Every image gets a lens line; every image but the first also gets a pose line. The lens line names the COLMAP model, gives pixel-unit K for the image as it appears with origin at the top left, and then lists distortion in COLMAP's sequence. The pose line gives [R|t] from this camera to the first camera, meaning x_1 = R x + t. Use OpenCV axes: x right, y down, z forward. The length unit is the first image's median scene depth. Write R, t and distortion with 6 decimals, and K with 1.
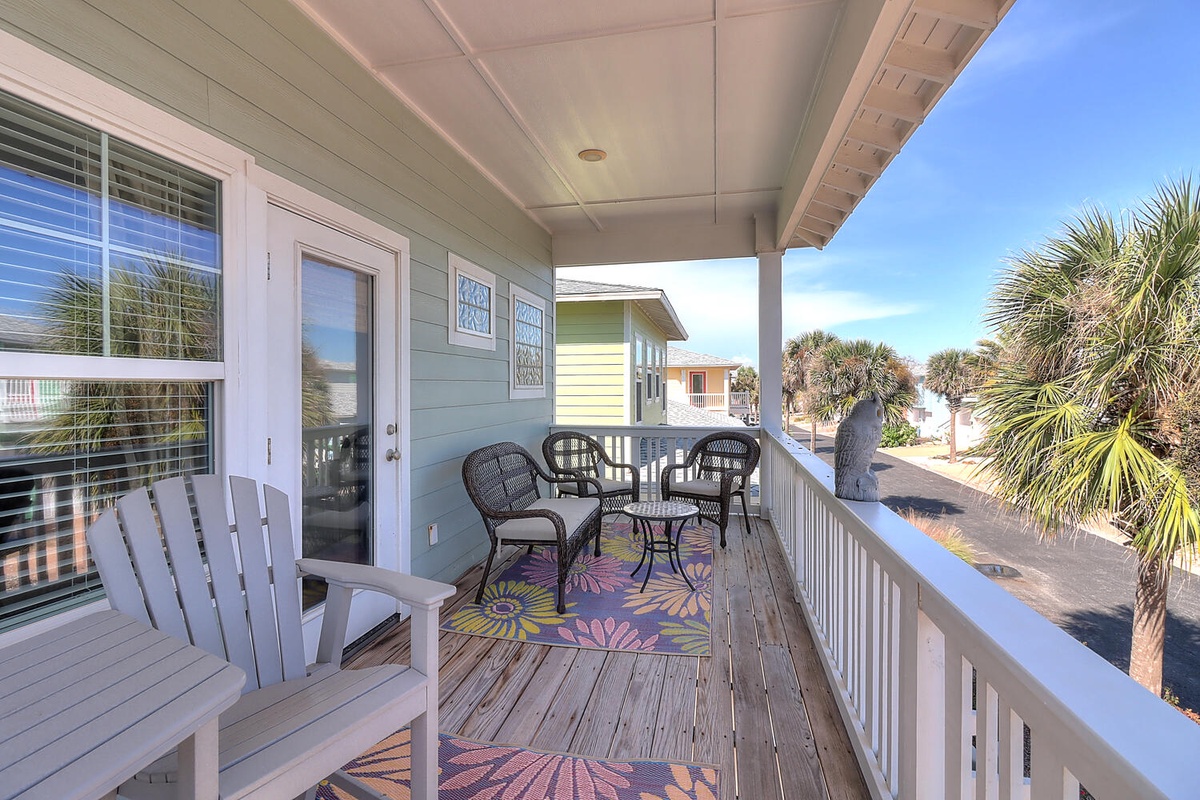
lens RADIAL K [[553.4, 0, 596.7], [0, 553.4, 391.8], [0, 0, 1]] dist [-0.003368, -0.000456]
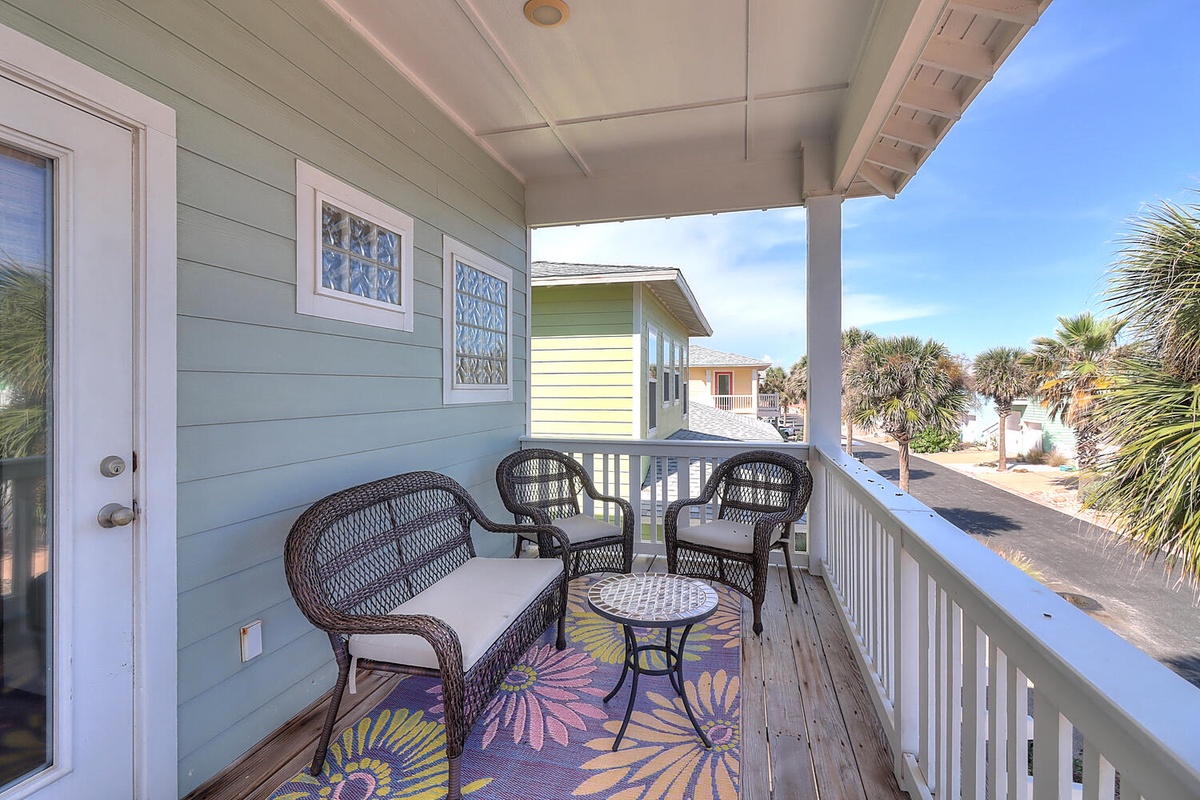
lens RADIAL K [[553.4, 0, 596.7], [0, 553.4, 391.8], [0, 0, 1]] dist [-0.003368, -0.000456]
pose [[0.998935, 0.002592, -0.046063, 0.051130], [-0.002684, 0.999995, -0.001945, -0.000817], [0.046058, 0.002067, 0.998937, 0.254122]]
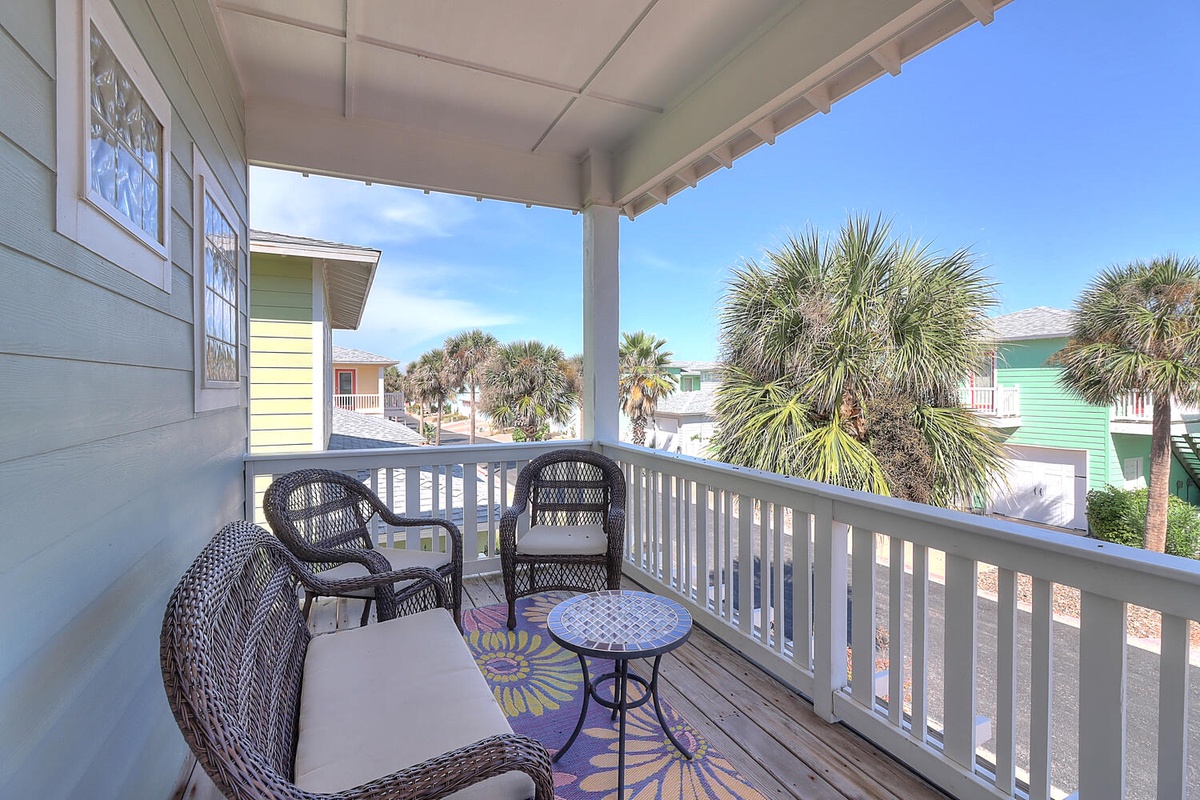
lens RADIAL K [[553.4, 0, 596.7], [0, 553.4, 391.8], [0, 0, 1]] dist [-0.003368, -0.000456]
pose [[0.798241, -0.003160, 0.602329, -0.131874], [0.003422, 0.999994, 0.000712, -0.001494], [-0.602328, 0.001492, 0.798247, 0.365566]]
